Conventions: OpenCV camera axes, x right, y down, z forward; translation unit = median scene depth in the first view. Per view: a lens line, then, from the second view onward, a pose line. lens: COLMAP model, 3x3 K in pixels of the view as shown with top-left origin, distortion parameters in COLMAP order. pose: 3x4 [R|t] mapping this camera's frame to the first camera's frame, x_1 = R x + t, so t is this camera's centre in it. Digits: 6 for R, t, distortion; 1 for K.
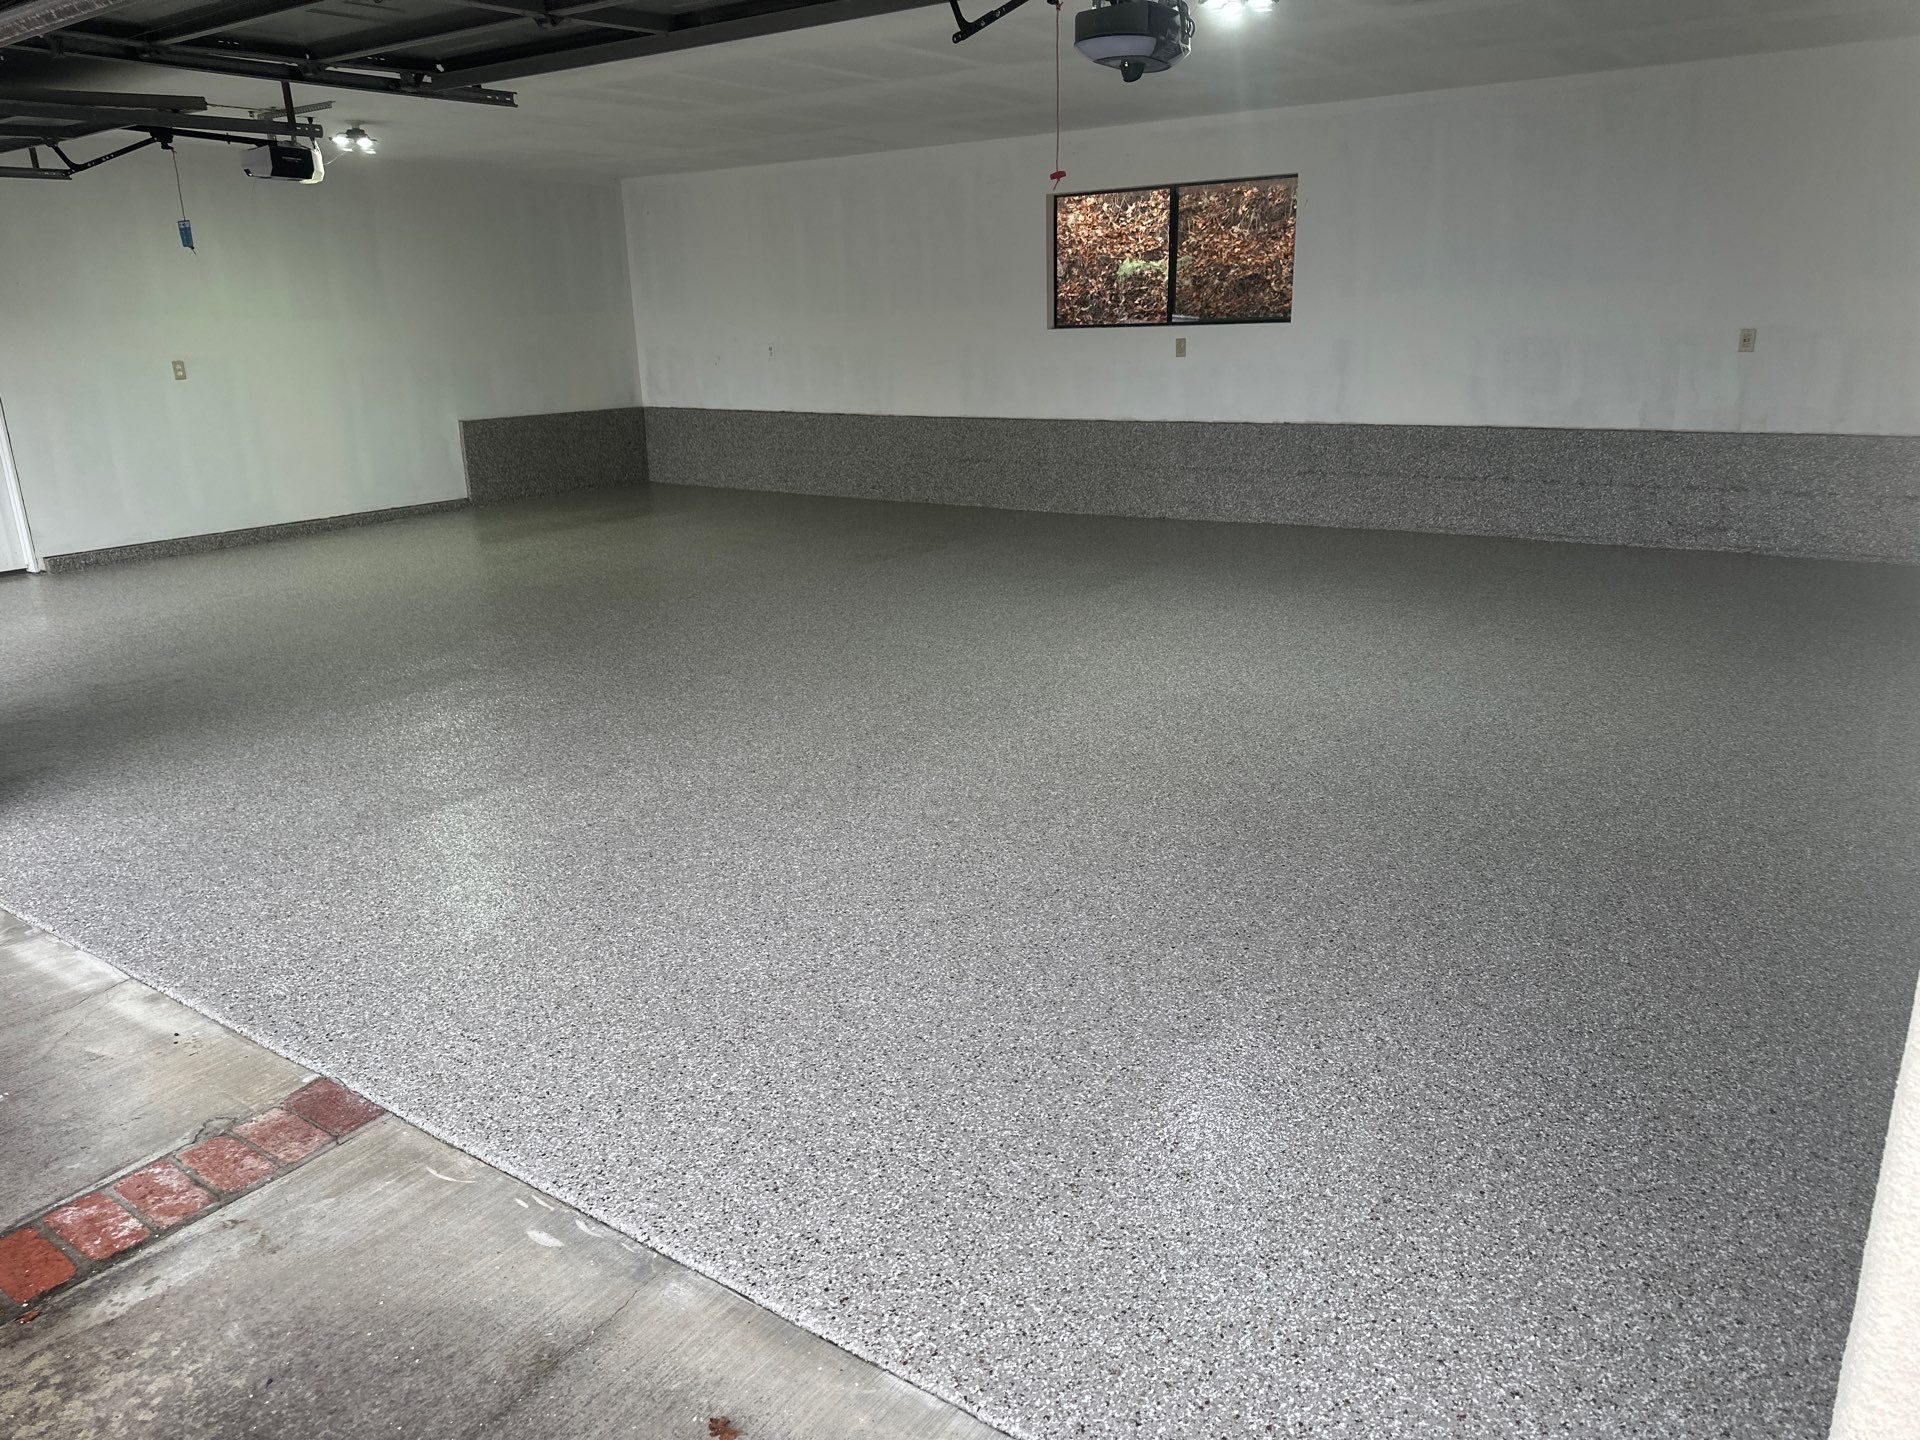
lens RADIAL K [[1369.5, 0, 959.9], [0, 1369.5, 714.4], [0, 0, 1]] dist [0.052806, -0.056252]
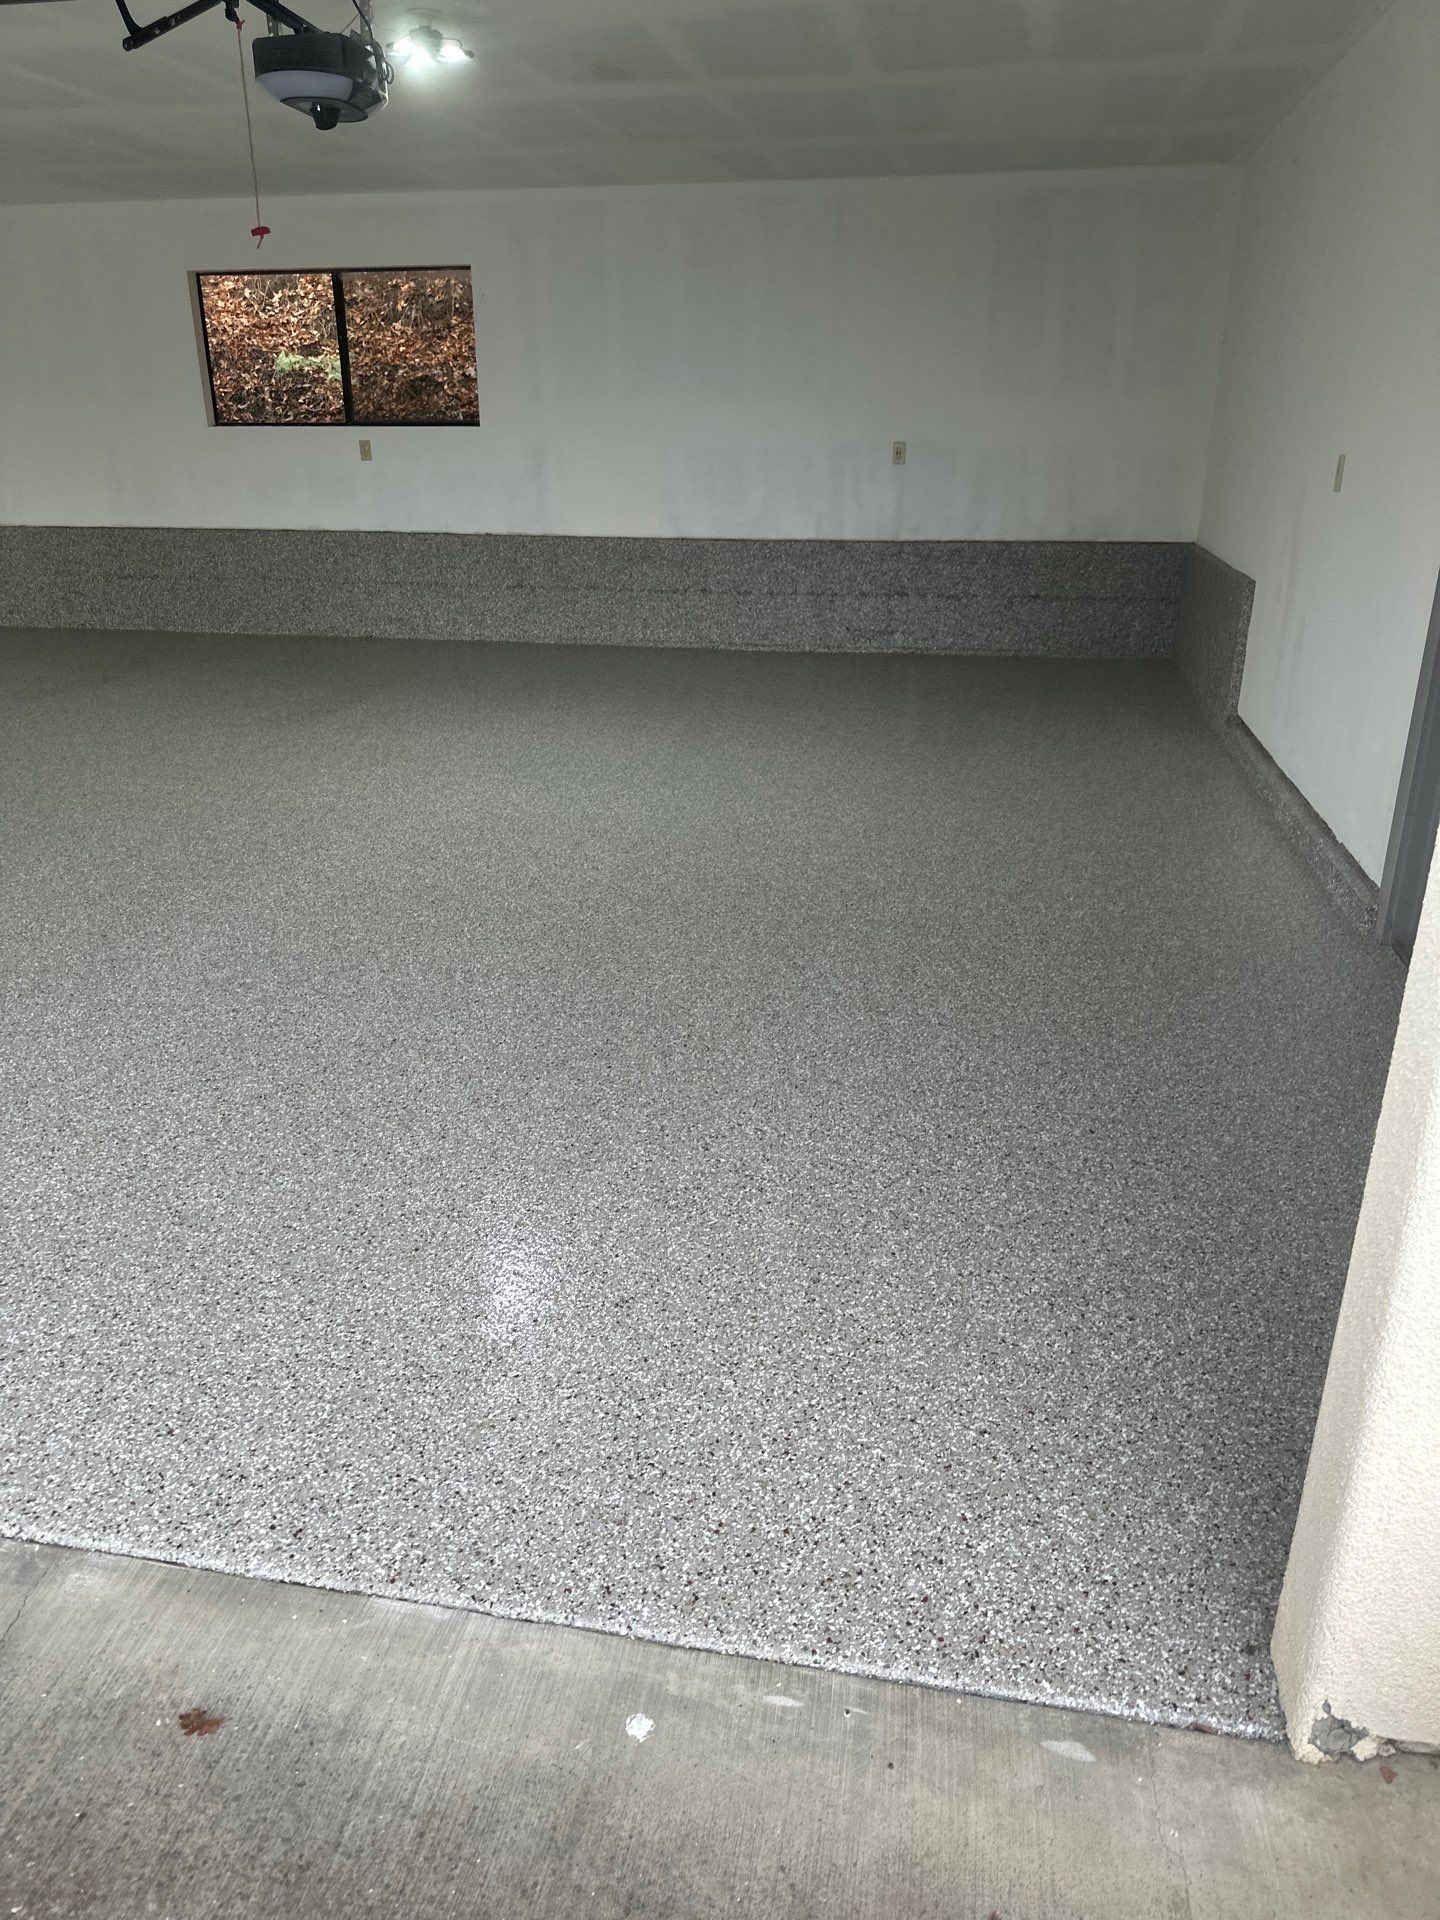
lens RADIAL K [[1369.5, 0, 720.1], [0, 1369.5, 965.8], [0, 0, 1]] dist [0.052806, -0.056252]
pose [[0.911098, -0.128560, 0.391627, -0.063584], [0.093847, 0.989862, 0.106614, 0.001767], [-0.401363, -0.060383, 0.913927, 0.056466]]
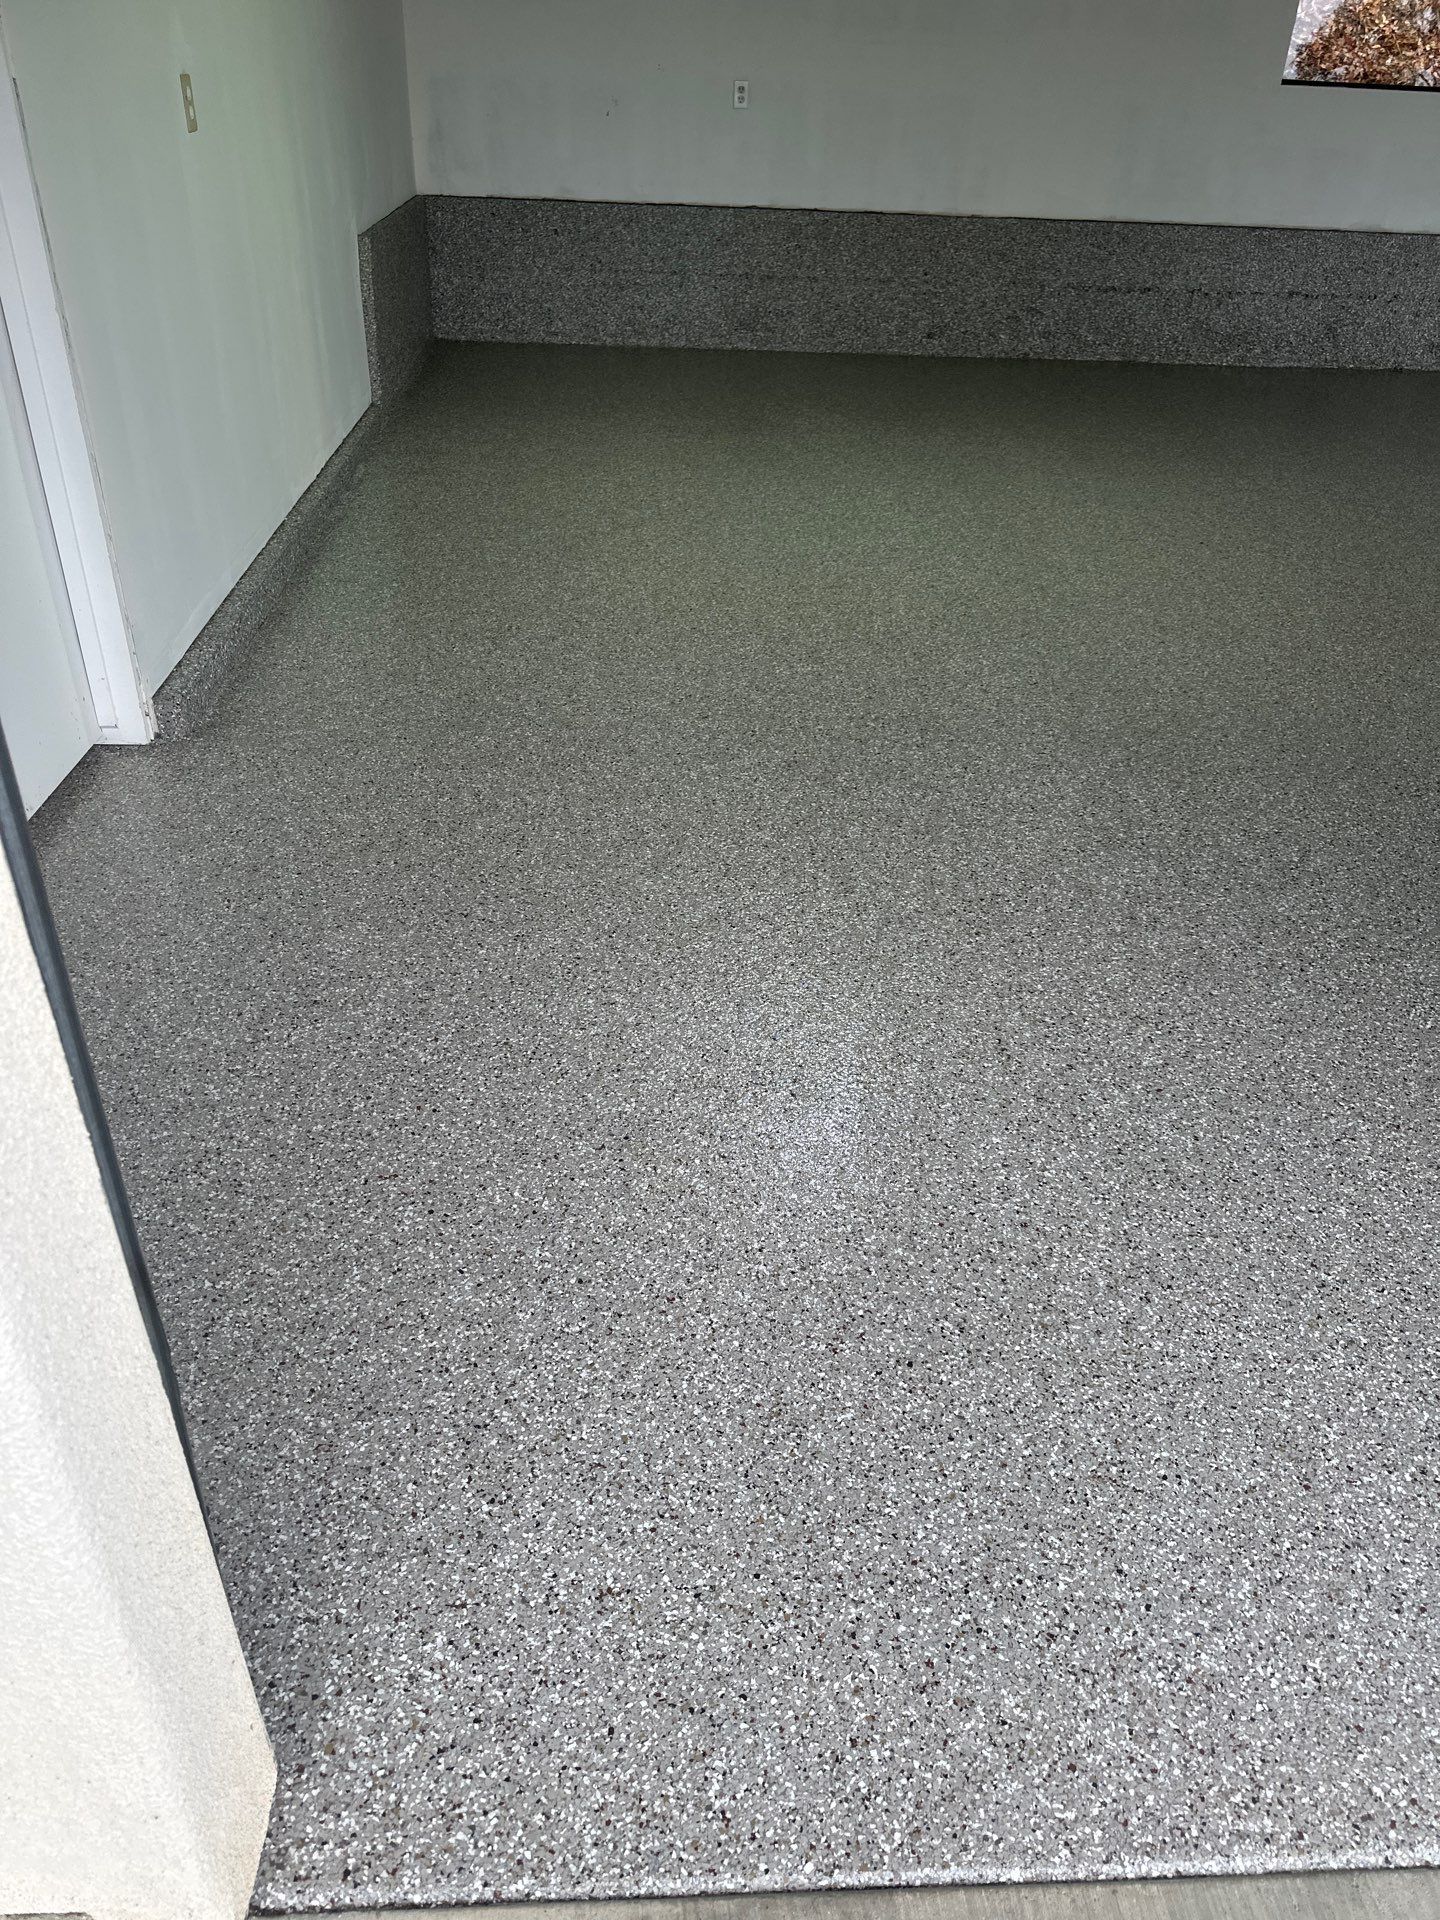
lens RADIAL K [[1369.5, 0, 711.7], [0, 1369.5, 955.2], [0, 0, 1]] dist [0.052806, -0.056252]
pose [[0.780664, -0.289506, 0.553850, -1.415812], [0.115562, 0.937818, 0.327326, -0.274805], [-0.614174, -0.191527, 0.765577, 1.172499]]
